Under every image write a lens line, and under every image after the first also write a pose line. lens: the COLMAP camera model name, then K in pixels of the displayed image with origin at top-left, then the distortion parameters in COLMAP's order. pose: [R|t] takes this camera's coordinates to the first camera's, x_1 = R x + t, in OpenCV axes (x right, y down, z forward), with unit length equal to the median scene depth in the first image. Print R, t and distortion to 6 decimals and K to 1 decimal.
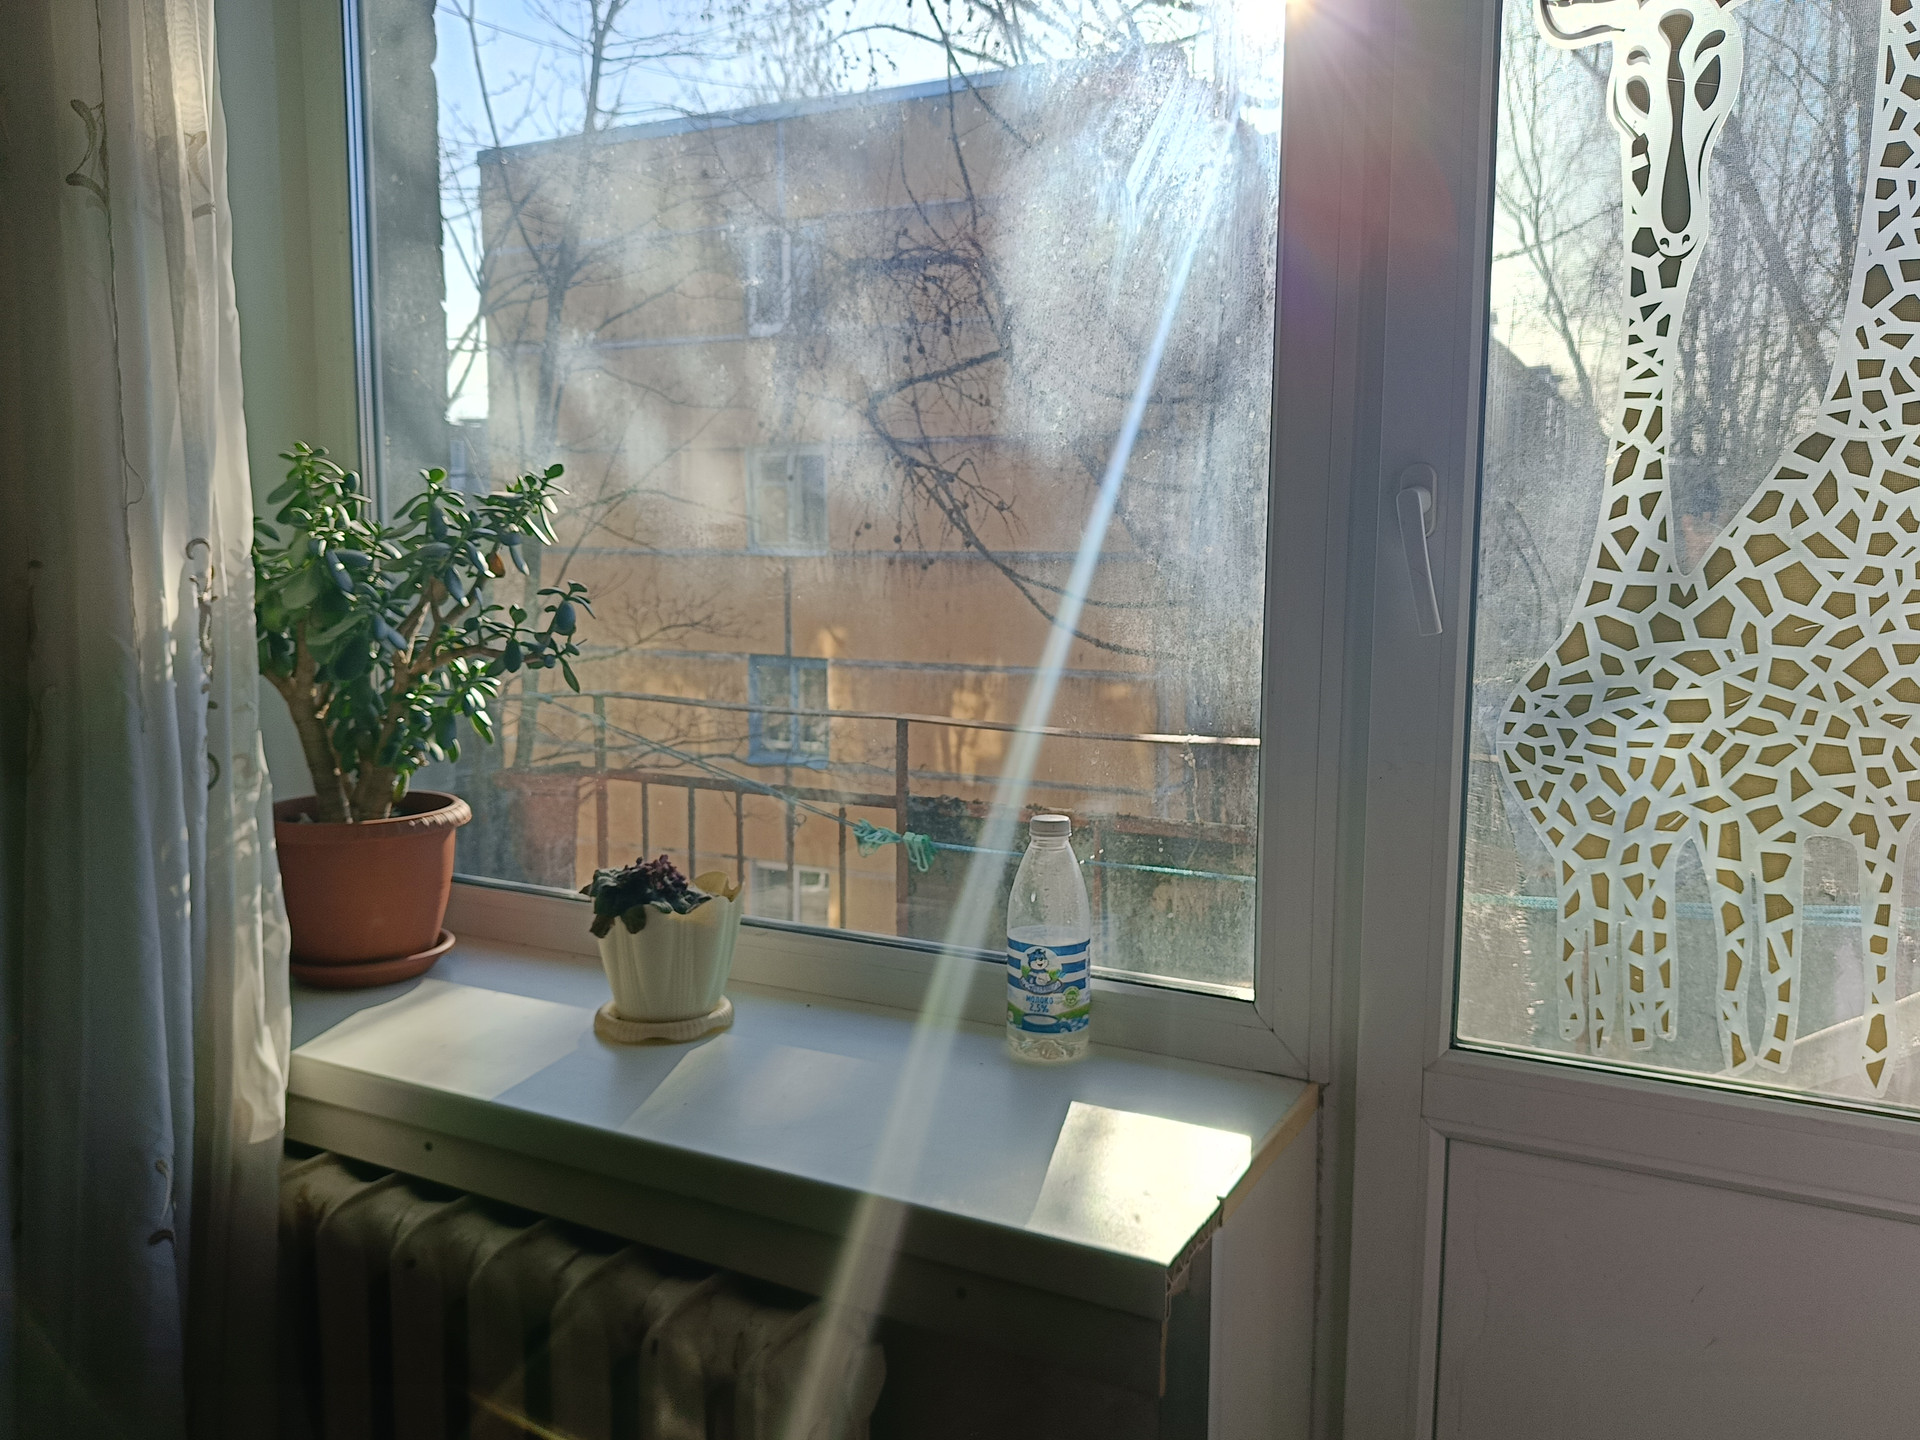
lens RADIAL K [[1590.3, 0, 960.2], [0, 1590.3, 717.8], [0, 0, 1]] dist [-0.000579, -0.000450]
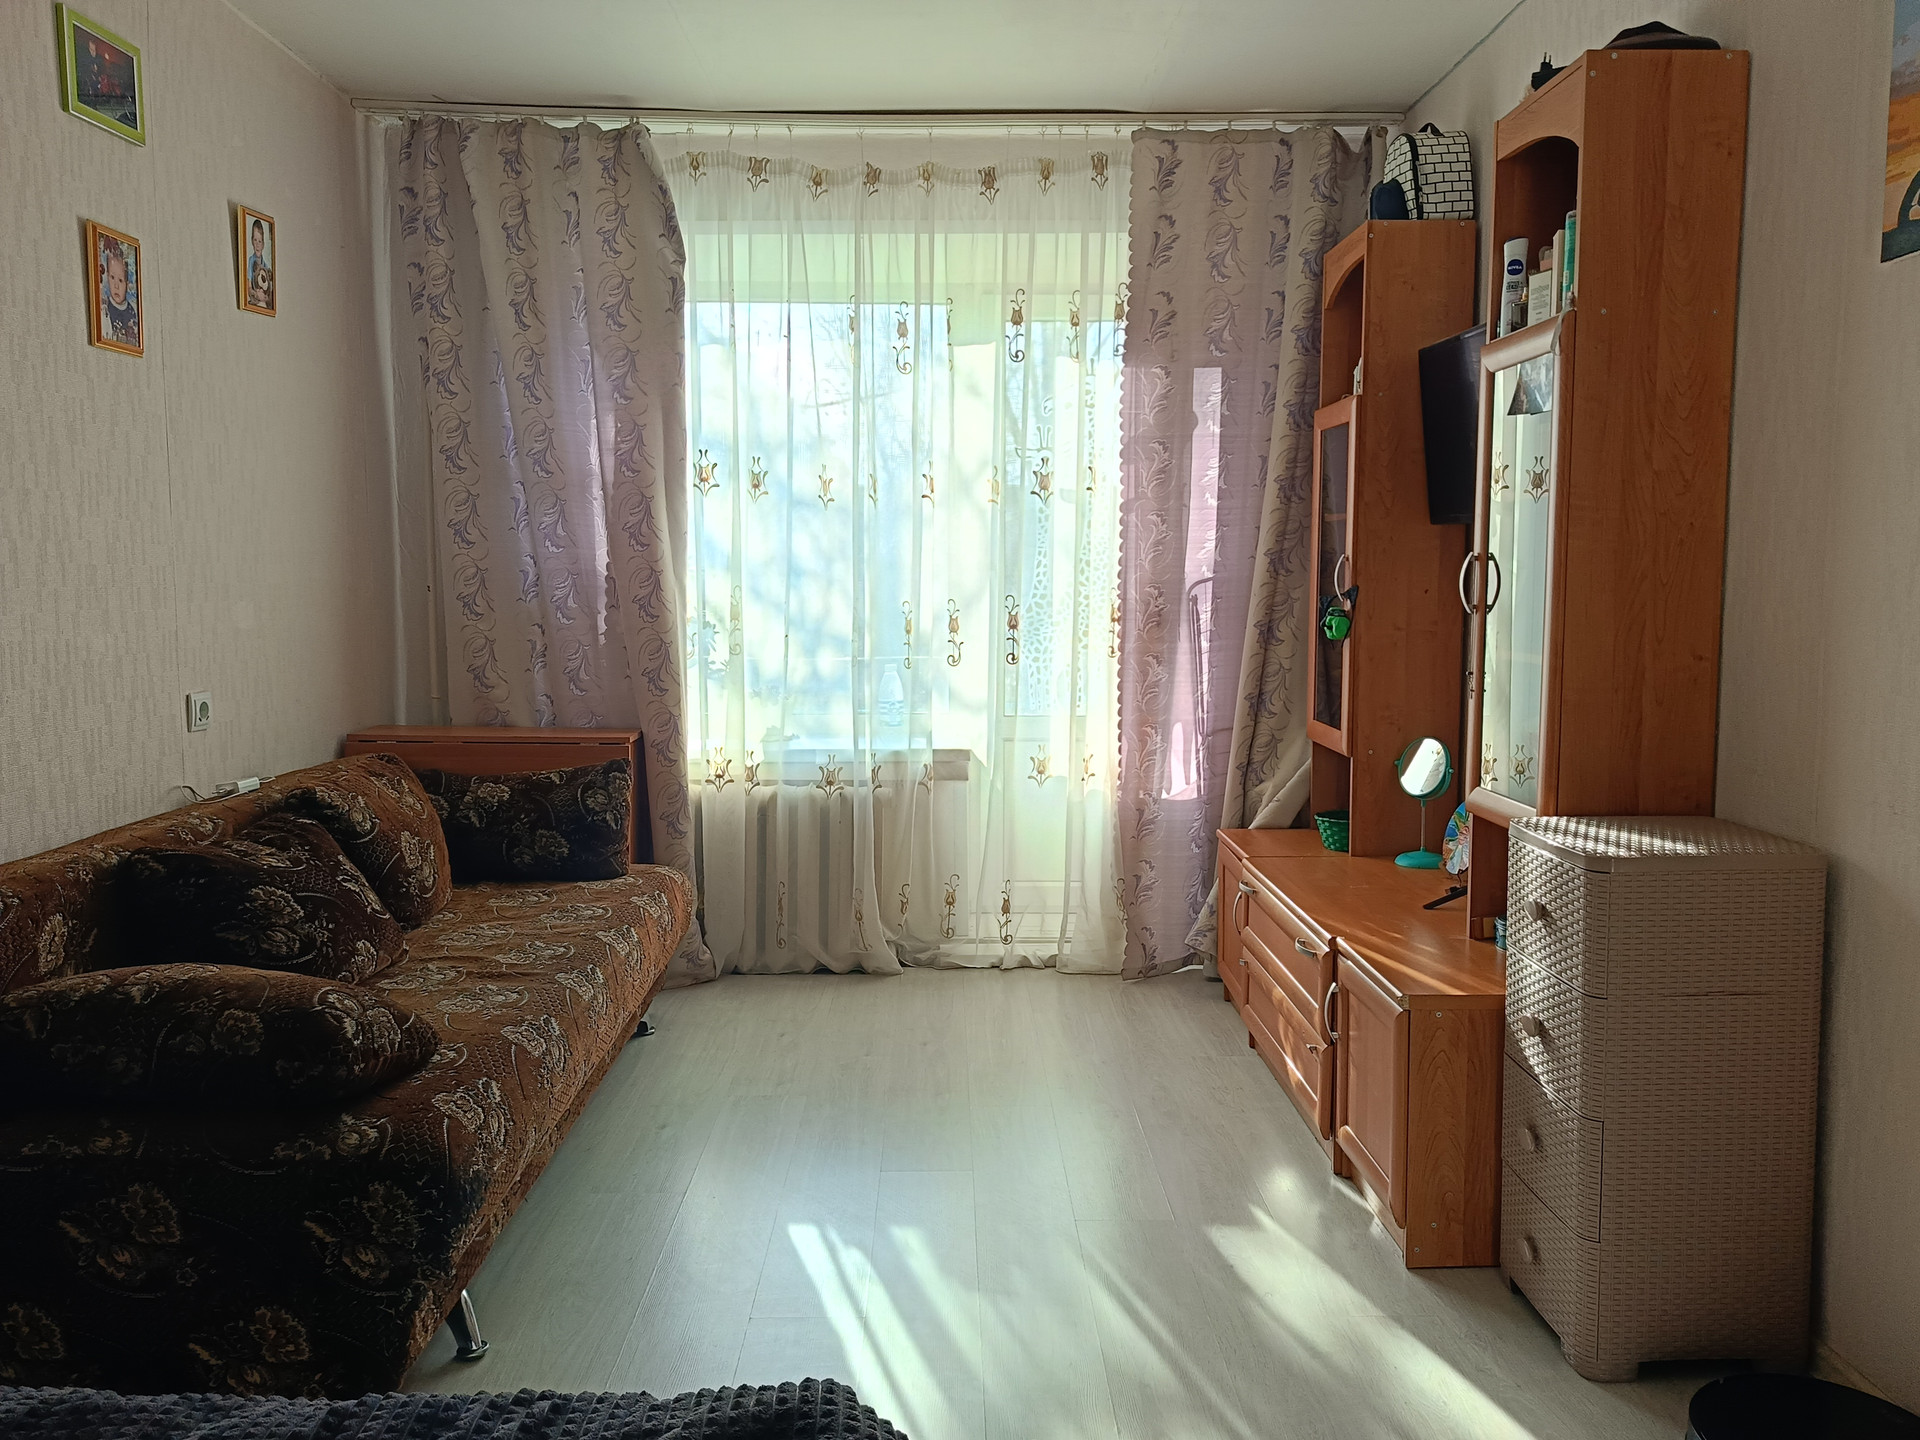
lens RADIAL K [[1590.3, 0, 960.6], [0, 1590.3, 721.3], [0, 0, 1]] dist [-0.000579, -0.000450]
pose [[0.861290, -0.051397, 0.505508, -1.814075], [0.059940, 0.998202, -0.000634, 0.230404], [-0.504567, 0.030846, 0.862822, -2.374730]]
